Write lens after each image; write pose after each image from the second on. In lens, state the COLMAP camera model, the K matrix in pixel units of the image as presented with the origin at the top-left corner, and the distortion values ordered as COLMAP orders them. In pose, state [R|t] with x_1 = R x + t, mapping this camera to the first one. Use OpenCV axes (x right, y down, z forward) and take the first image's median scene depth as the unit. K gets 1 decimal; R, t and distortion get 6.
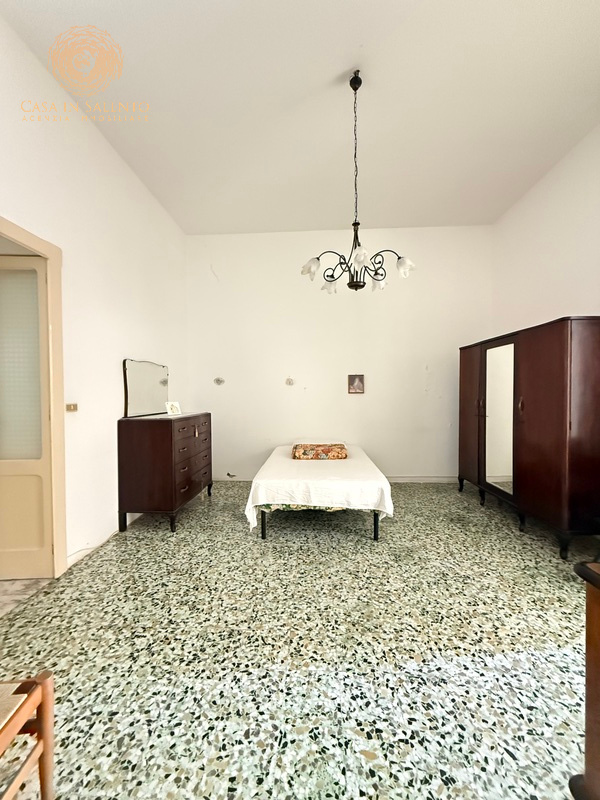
lens RADIAL K [[317.4, 0, 300.3], [0, 317.4, 398.6], [0, 0, 1]] dist [0.000506, 0.000365]
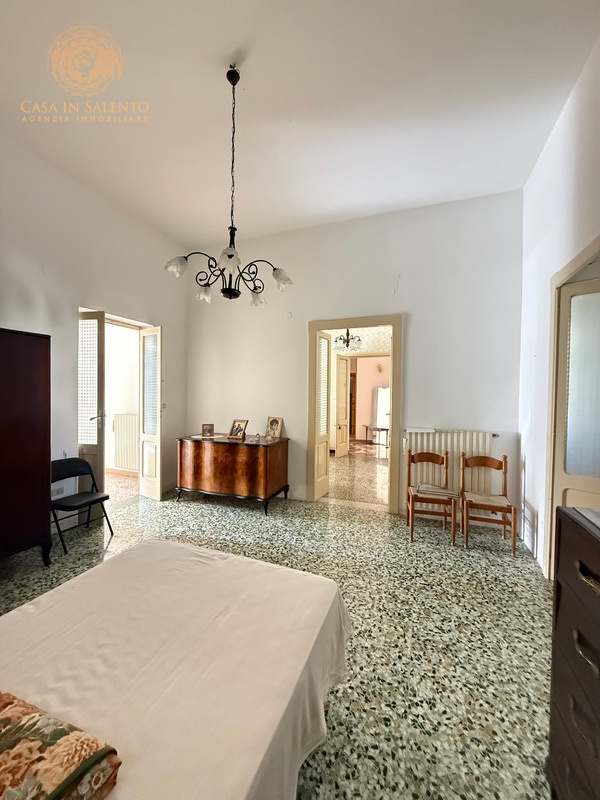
lens RADIAL K [[317.4, 0, 300.2], [0, 317.4, 398.0], [0, 0, 1]] dist [0.000506, 0.000365]
pose [[-0.949750, -0.009680, 0.312860, -0.407803], [0.000214, 0.999501, 0.031575, -0.113485], [-0.313009, 0.030055, -0.949274, 2.433302]]
